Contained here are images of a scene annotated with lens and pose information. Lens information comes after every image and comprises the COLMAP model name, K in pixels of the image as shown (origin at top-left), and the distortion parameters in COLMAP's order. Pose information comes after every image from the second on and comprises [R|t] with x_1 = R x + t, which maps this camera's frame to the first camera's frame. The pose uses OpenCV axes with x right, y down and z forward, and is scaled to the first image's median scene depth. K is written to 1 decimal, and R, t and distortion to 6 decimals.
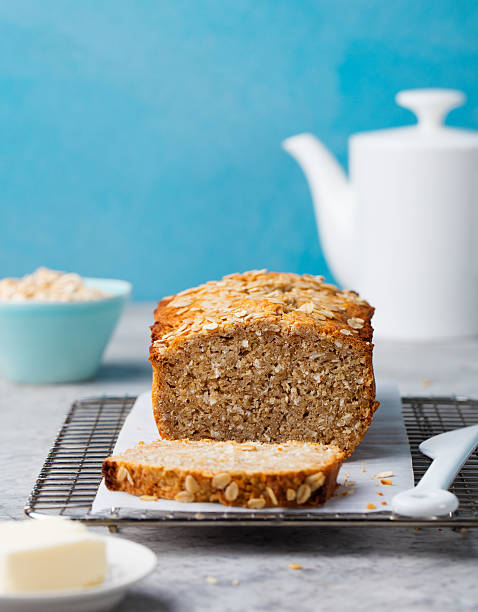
lens RADIAL K [[2344.2, 0, 239.0], [0, 2344.2, 306.0], [0, 0, 1]] dist [-0.055782, -0.465128]
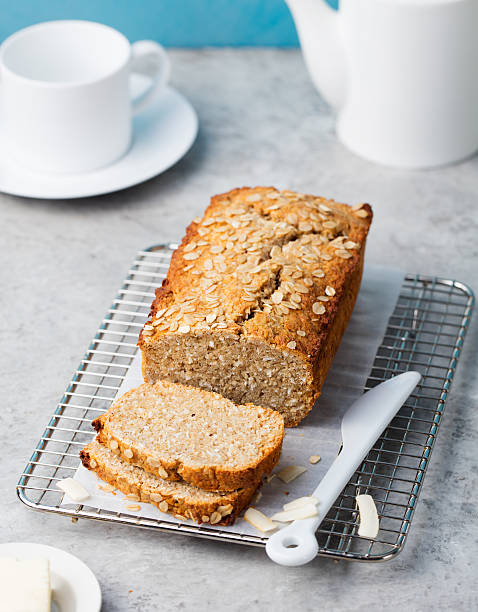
lens RADIAL K [[2344.2, 0, 239.0], [0, 2344.2, 306.0], [0, 0, 1]] dist [-0.055782, -0.465128]
pose [[0.971984, 0.125500, -0.198741, 0.259778], [-0.024623, 0.895242, 0.444900, -0.552054], [0.233756, -0.427542, 0.873250, -0.069481]]
